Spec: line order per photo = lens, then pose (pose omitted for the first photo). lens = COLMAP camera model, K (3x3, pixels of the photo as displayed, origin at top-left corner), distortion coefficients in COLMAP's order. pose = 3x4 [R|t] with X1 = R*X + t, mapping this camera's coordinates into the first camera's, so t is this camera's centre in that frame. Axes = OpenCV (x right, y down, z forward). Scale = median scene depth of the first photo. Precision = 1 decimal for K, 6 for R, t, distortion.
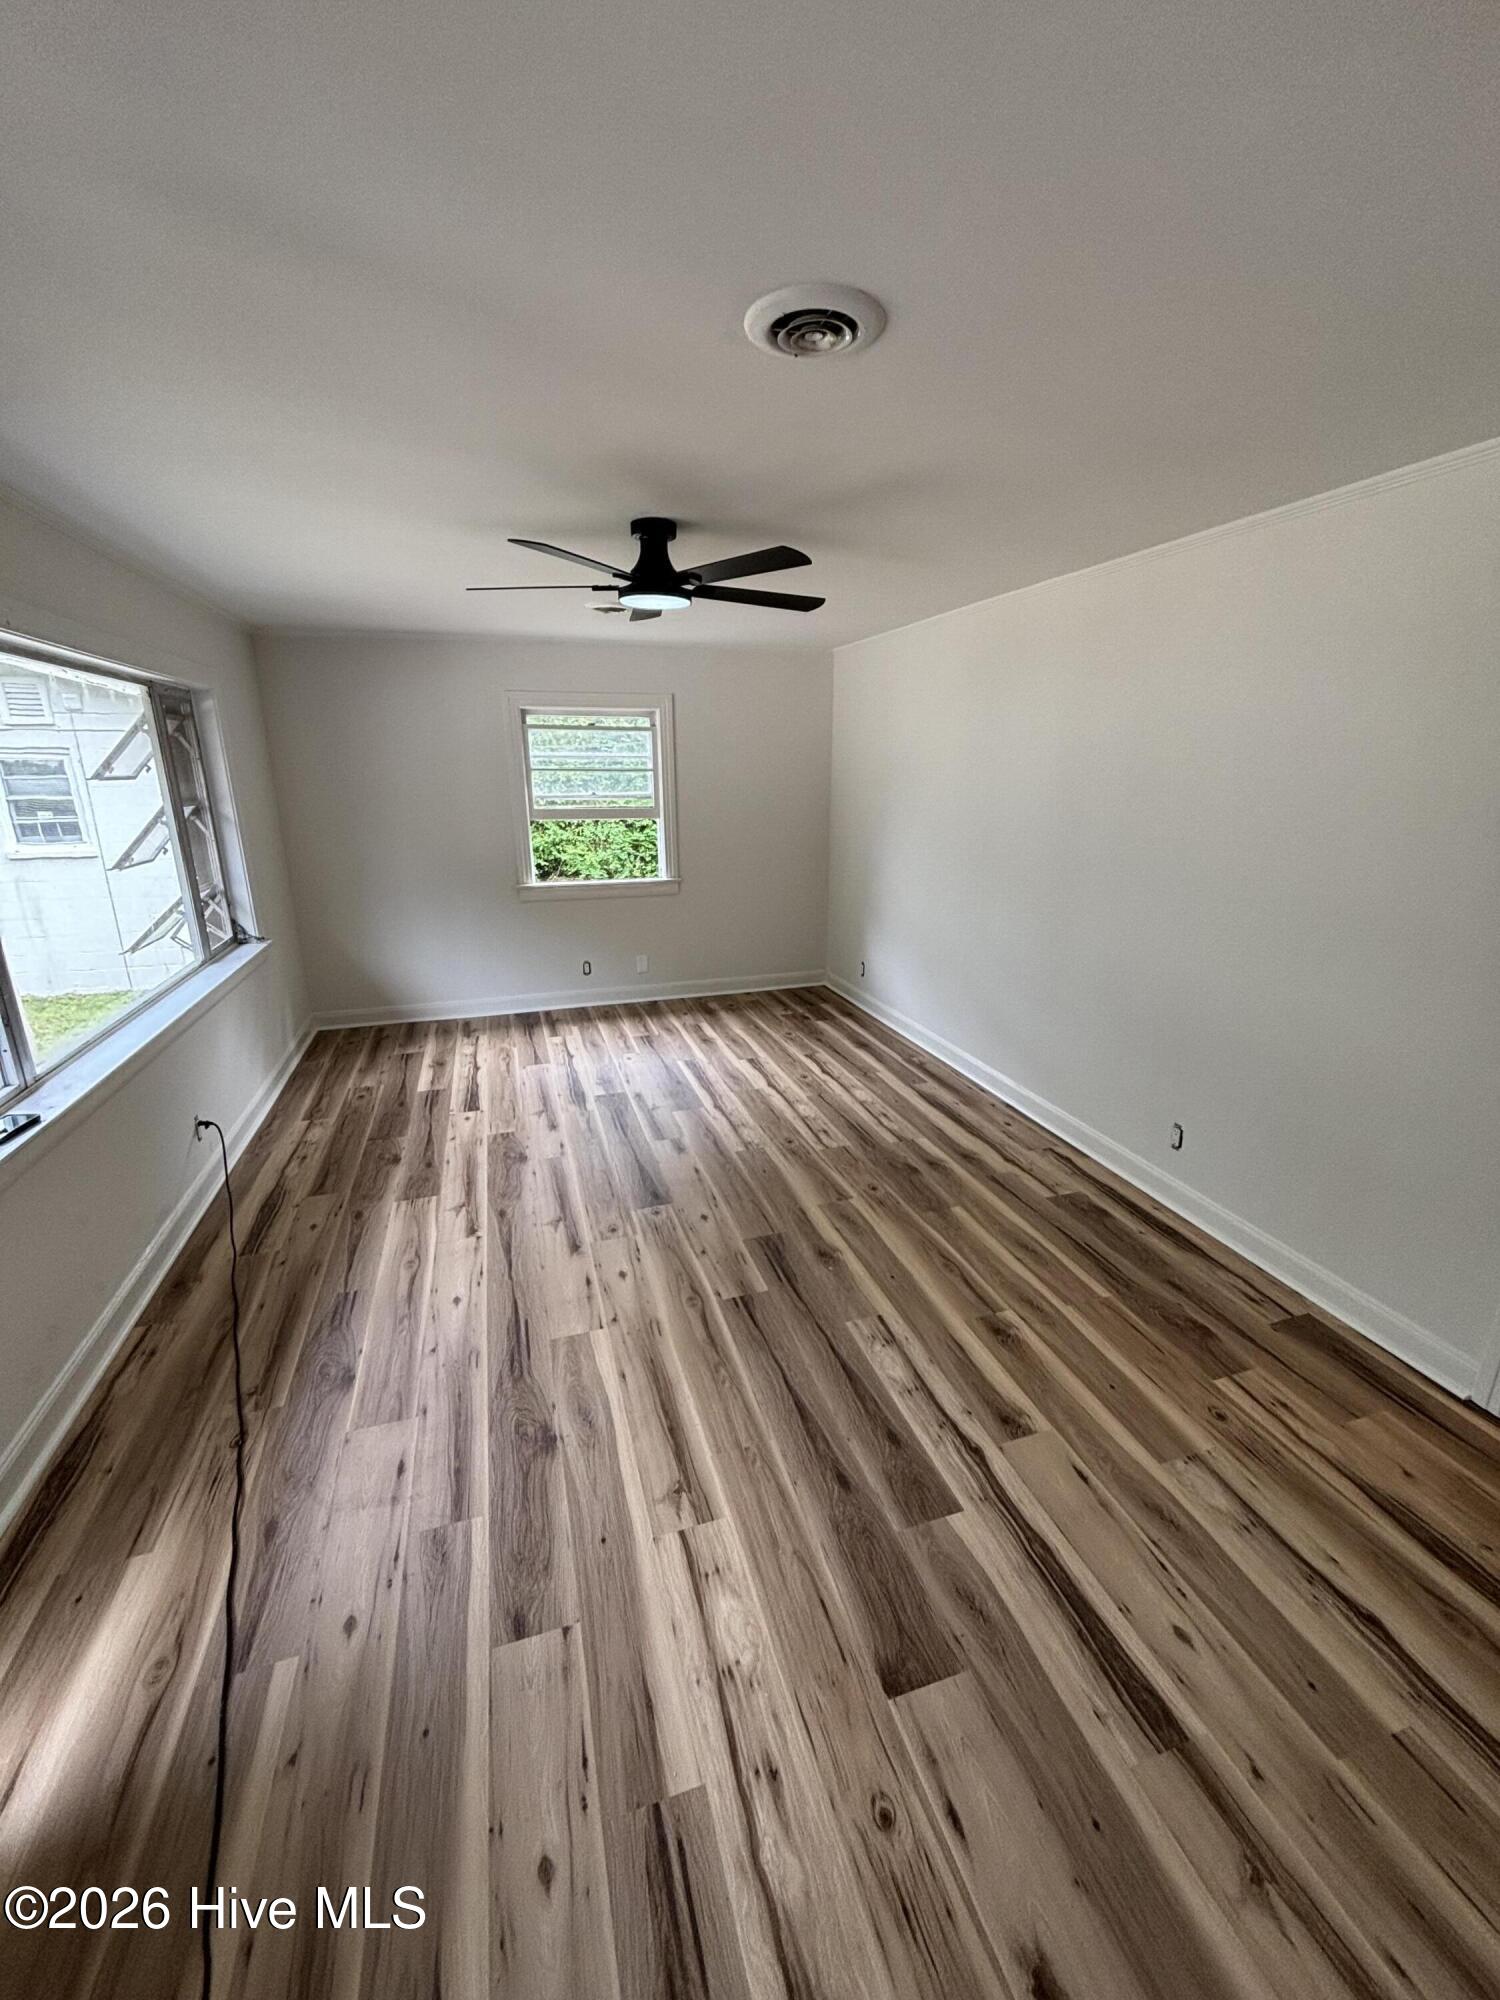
lens RADIAL K [[803.1, 0, 744.6], [0, 803.1, 1000.9], [0, 0, 1]] dist [0.004634, -0.000207]
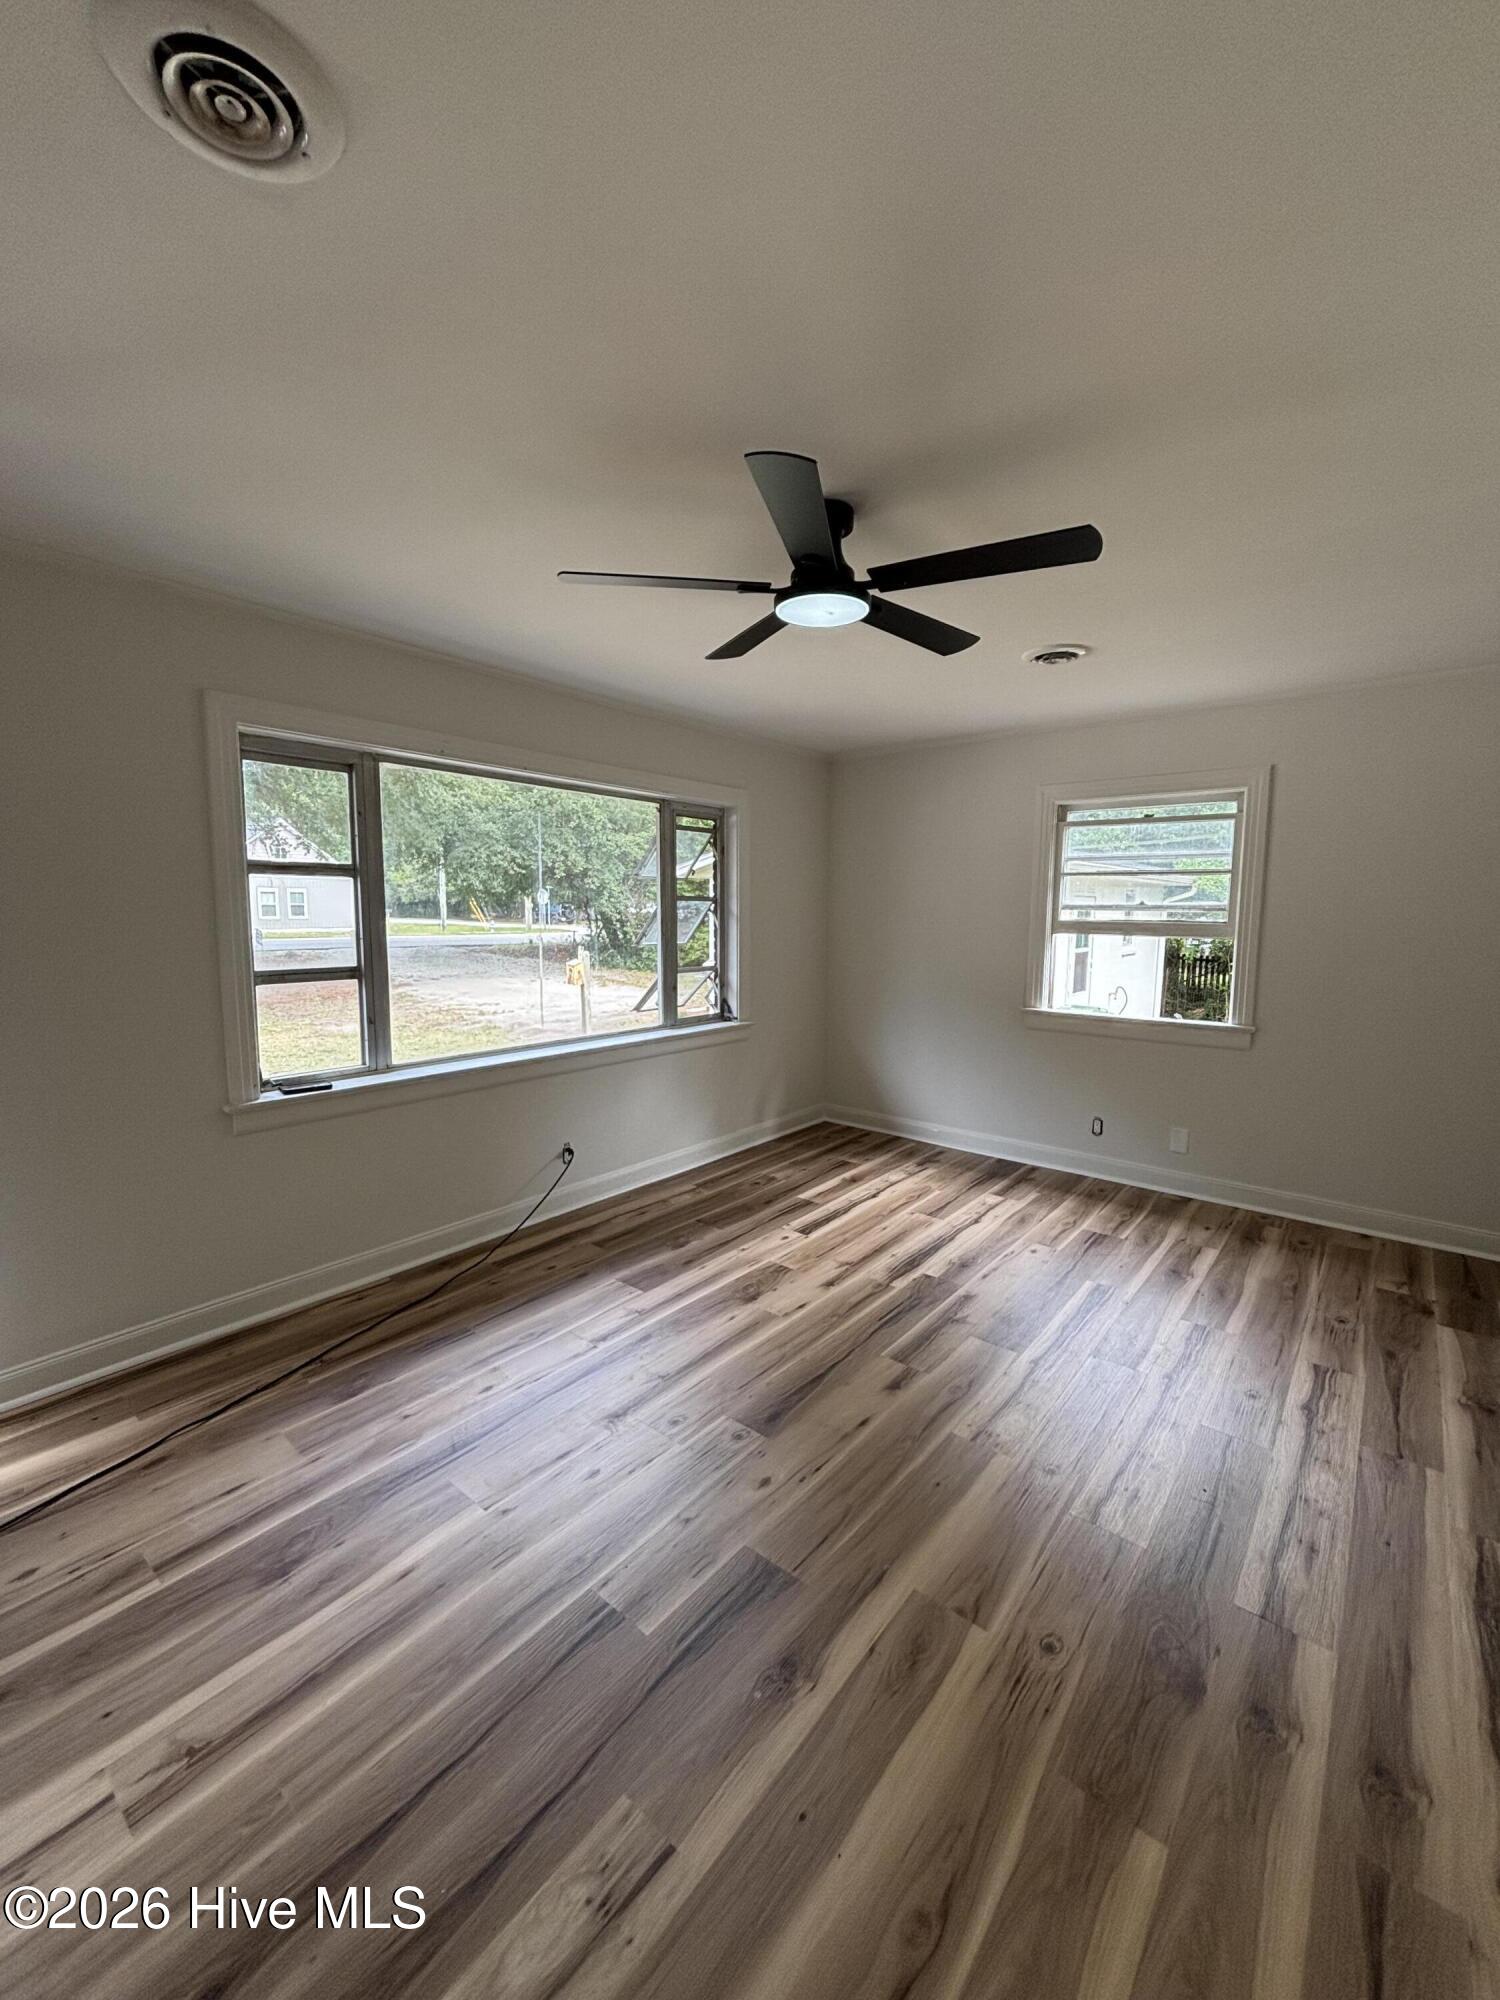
lens RADIAL K [[803.1, 0, 746.8], [0, 803.1, 997.5], [0, 0, 1]] dist [0.004634, -0.000207]
pose [[0.547193, 0.102925, -0.830654, 0.291454], [-0.245372, 0.968535, -0.041629, -0.055340], [0.800233, 0.226598, 0.555230, 0.341248]]
